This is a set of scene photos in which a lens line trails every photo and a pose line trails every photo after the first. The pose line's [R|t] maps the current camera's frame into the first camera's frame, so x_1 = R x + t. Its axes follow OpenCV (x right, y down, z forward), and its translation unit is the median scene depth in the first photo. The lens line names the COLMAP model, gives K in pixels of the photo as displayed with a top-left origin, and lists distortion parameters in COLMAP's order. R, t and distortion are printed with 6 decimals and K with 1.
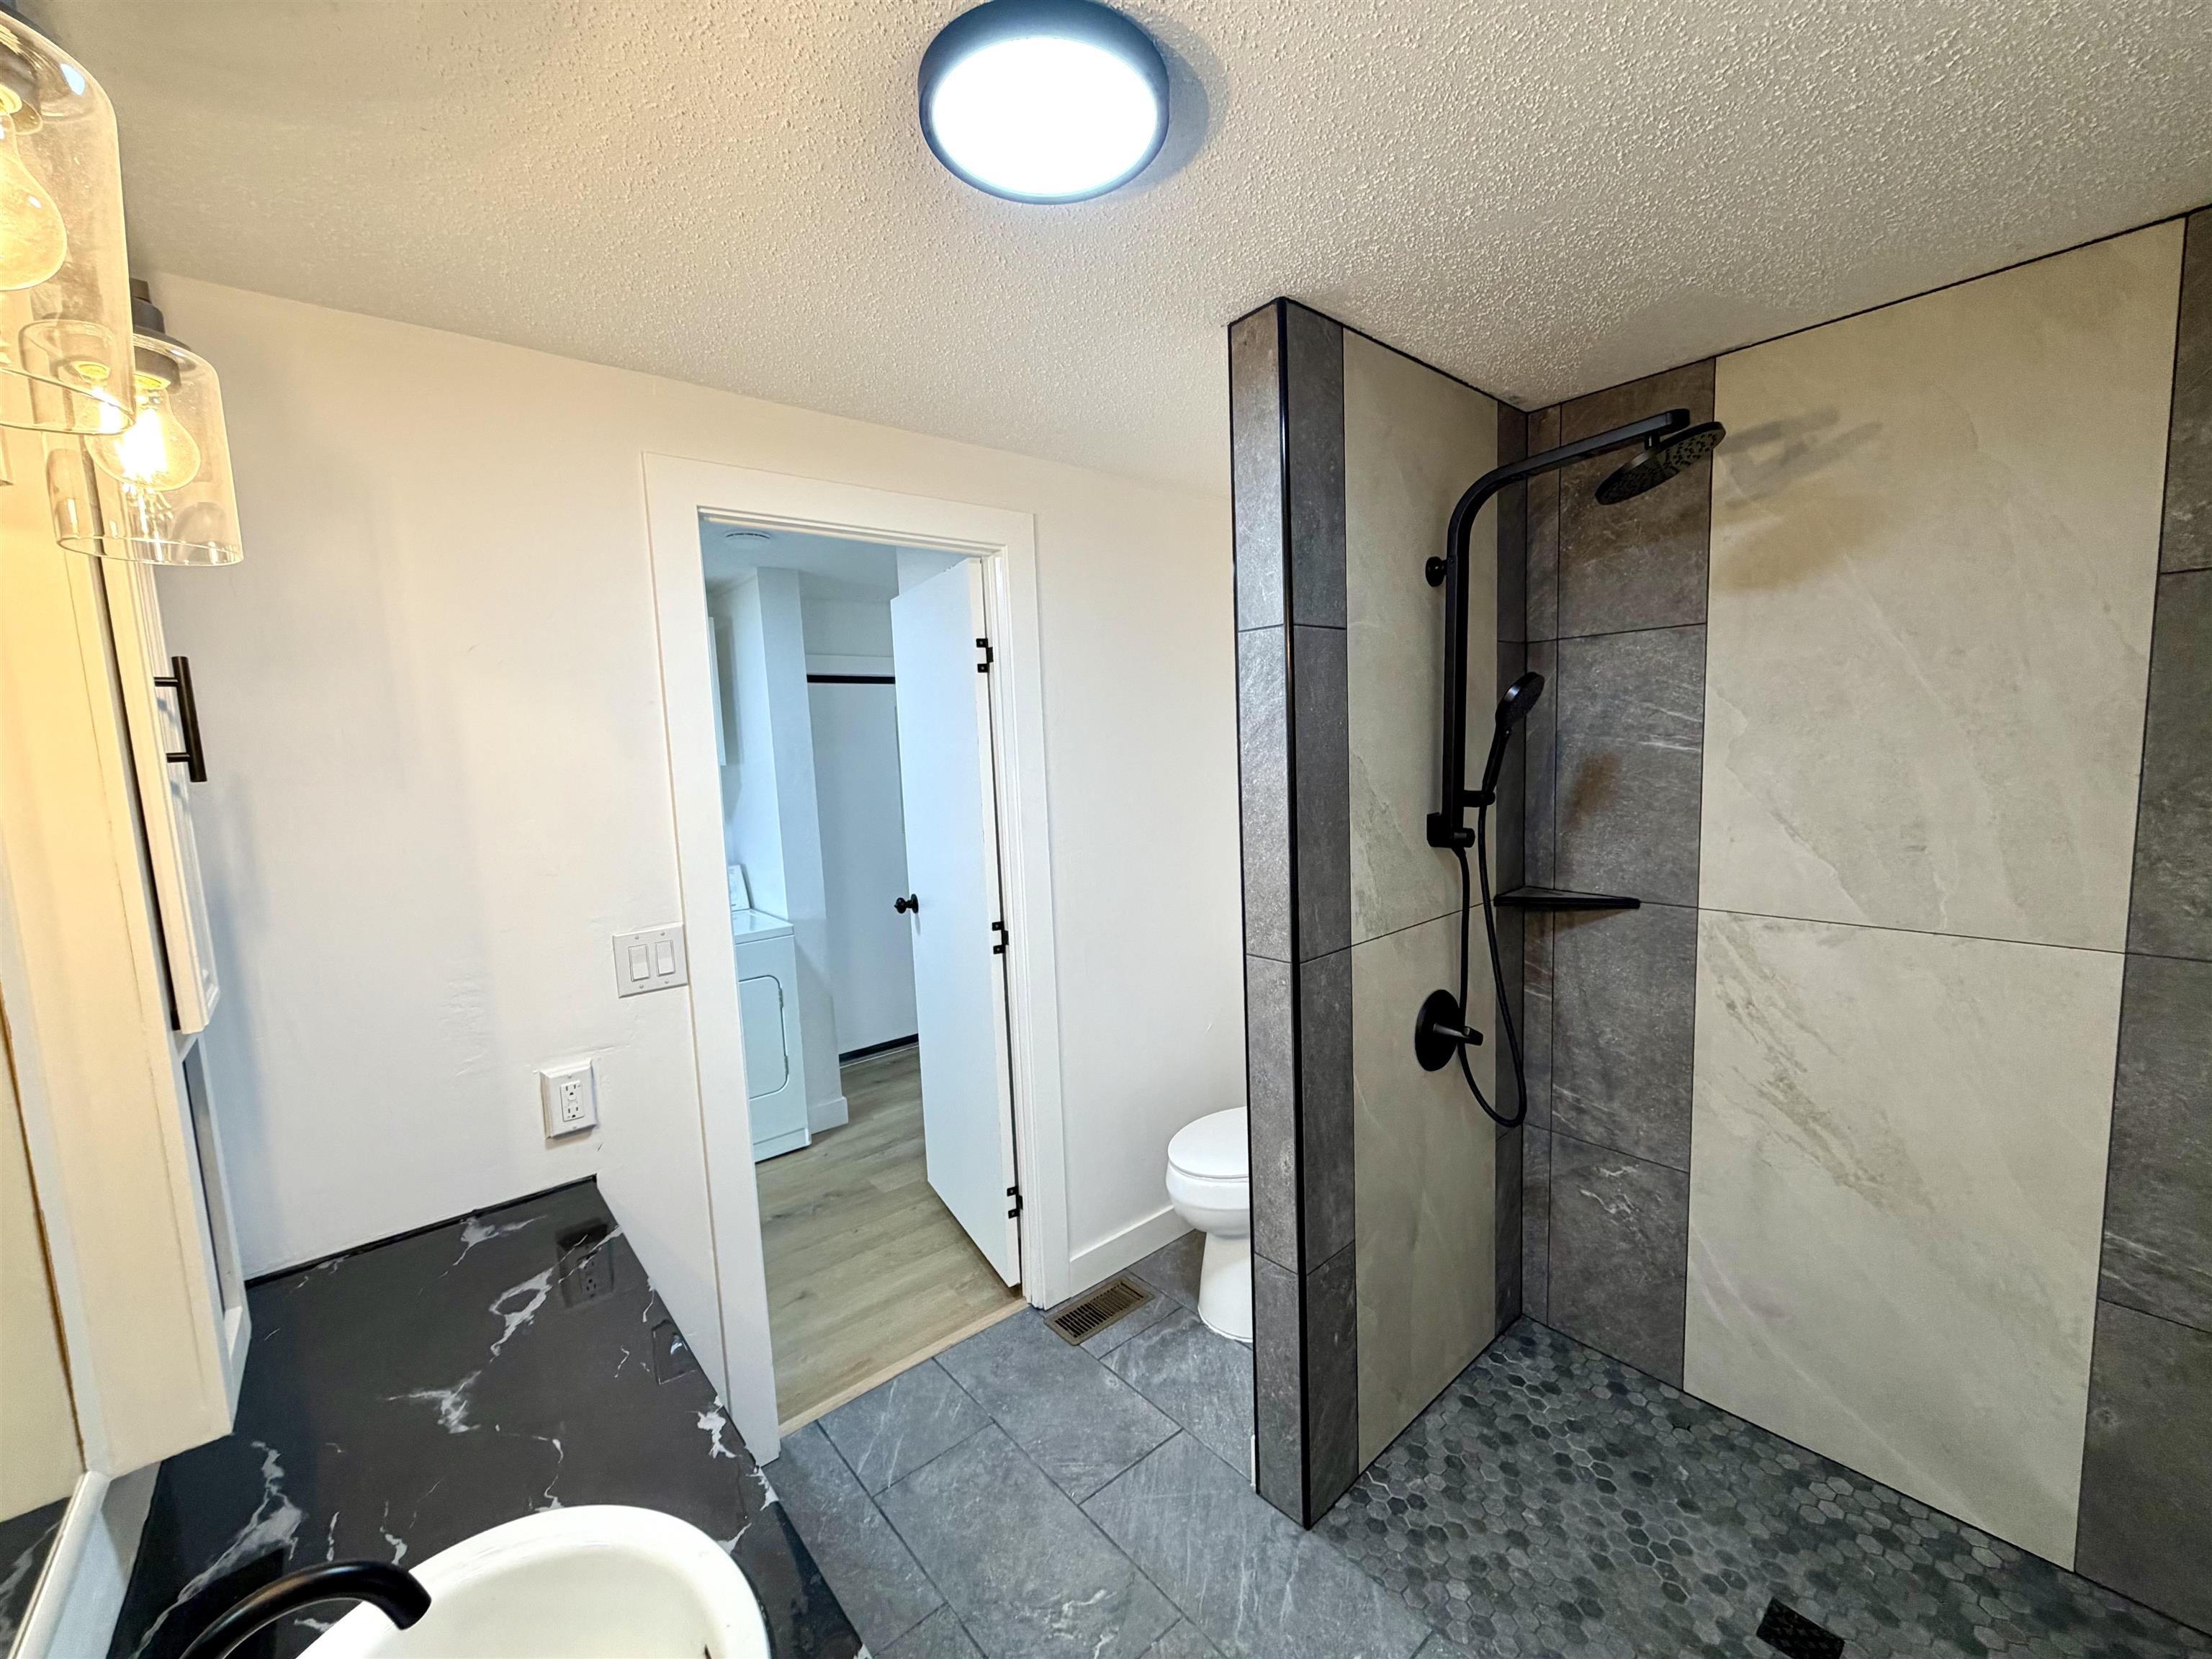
lens RADIAL K [[877.9, 0, 1102.4], [0, 877.9, 832.3], [0, 0, 1]] dist [-0.003075, 0.000512]
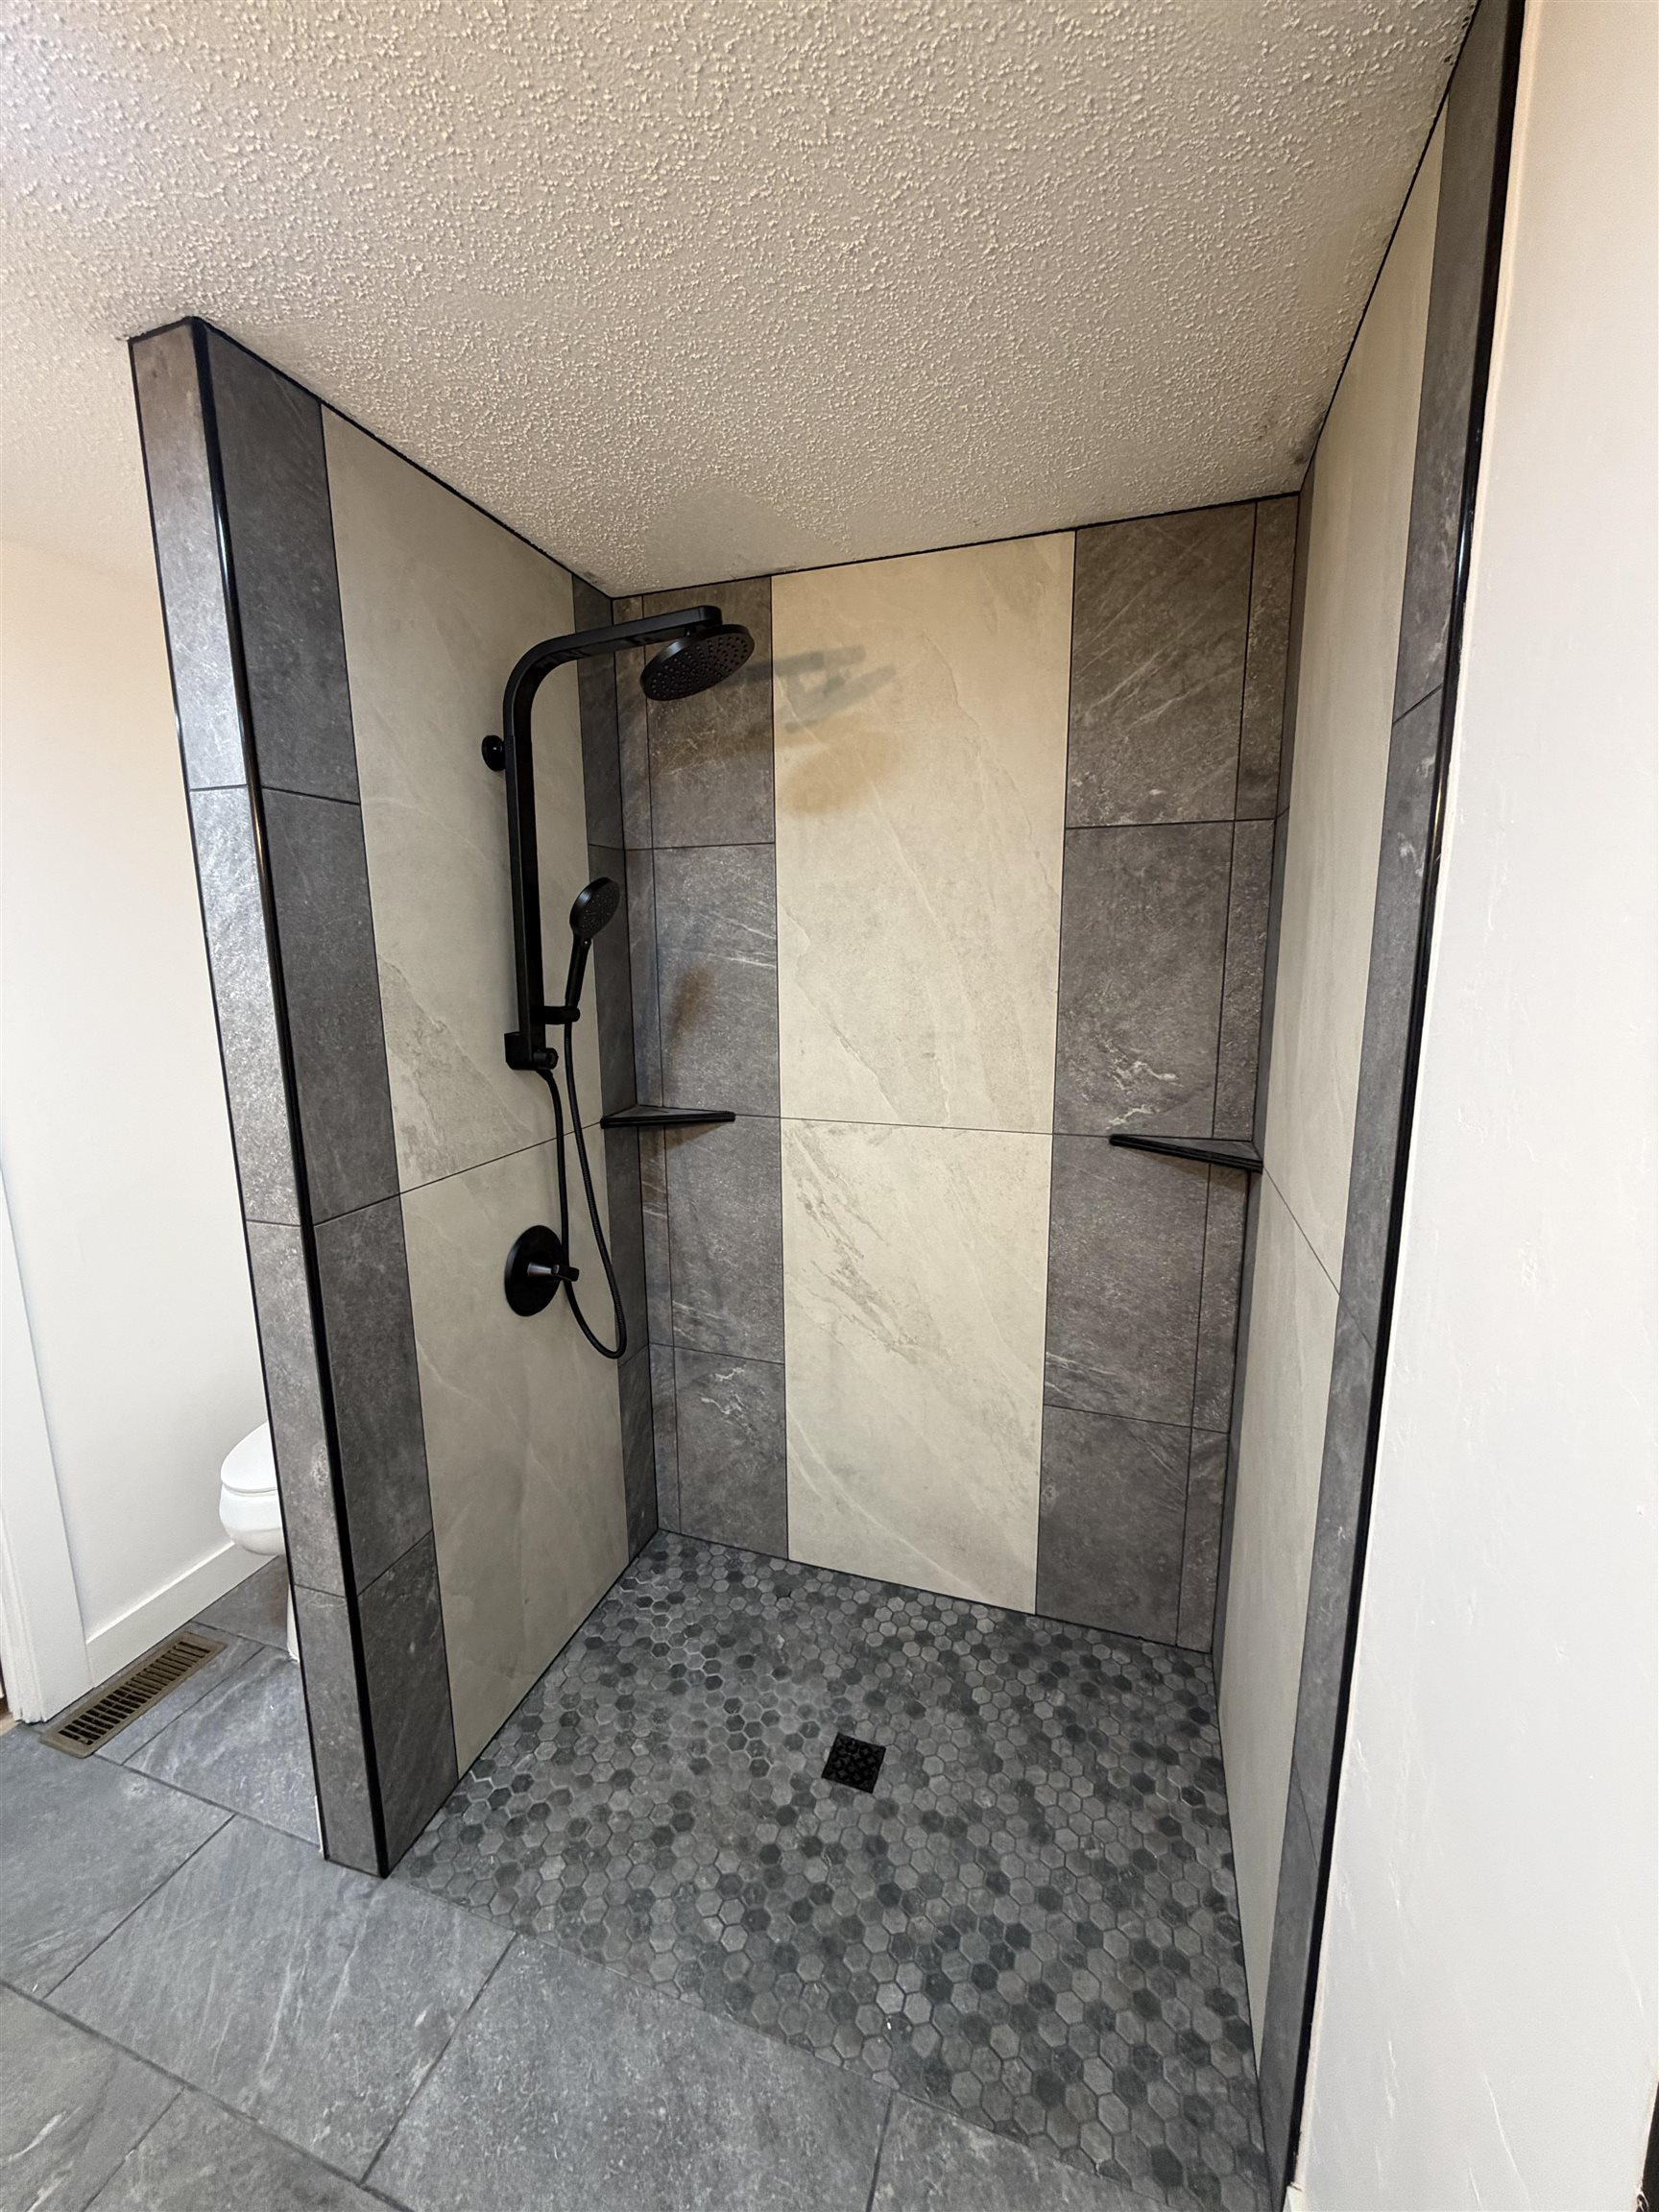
lens RADIAL K [[877.9, 0, 830.2], [0, 877.9, 1101.6], [0, 0, 1]] dist [-0.003075, 0.000512]
pose [[0.852978, -0.059527, 0.518541, 0.209183], [0.029287, 0.997369, 0.066319, -0.001313], [-0.521124, -0.041382, 0.852477, 0.079912]]
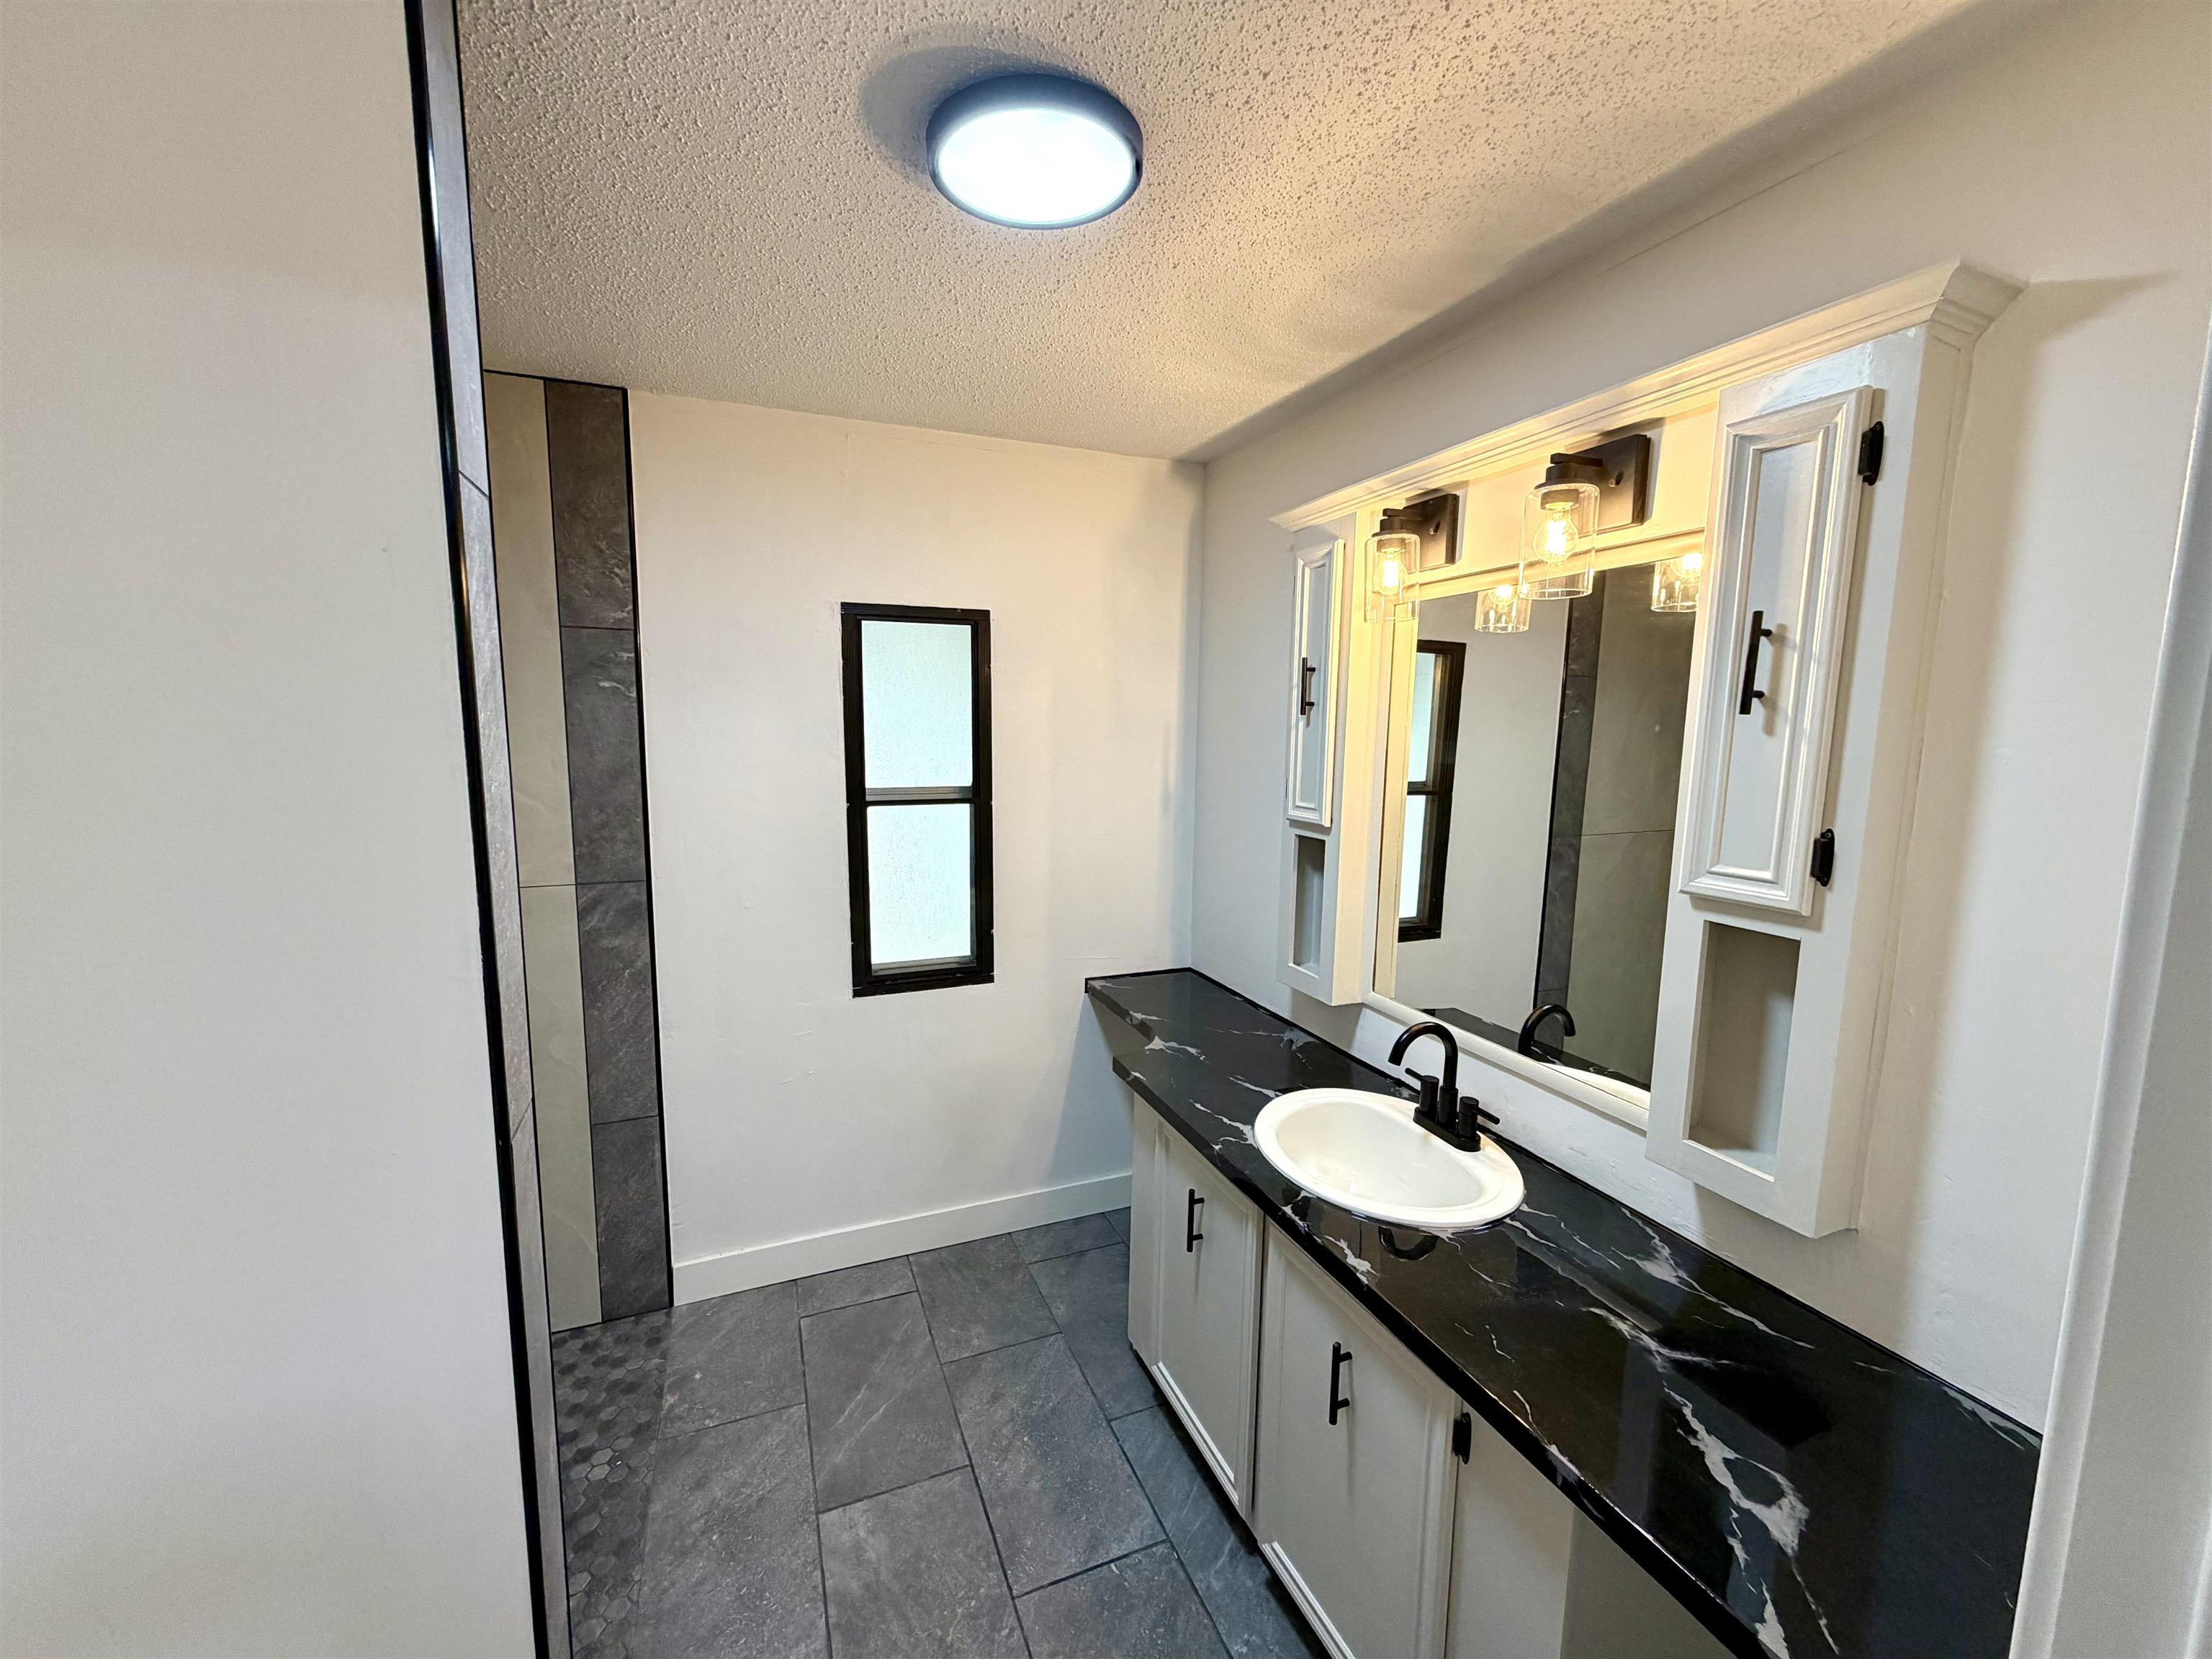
lens RADIAL K [[877.9, 0, 1102.8], [0, 877.9, 829.7], [0, 0, 1]] dist [-0.003075, 0.000512]
pose [[-0.951514, -0.001742, 0.307600, -0.305980], [0.066818, 0.974936, 0.212214, -0.111347], [-0.300260, 0.222478, -0.927549, 1.311384]]
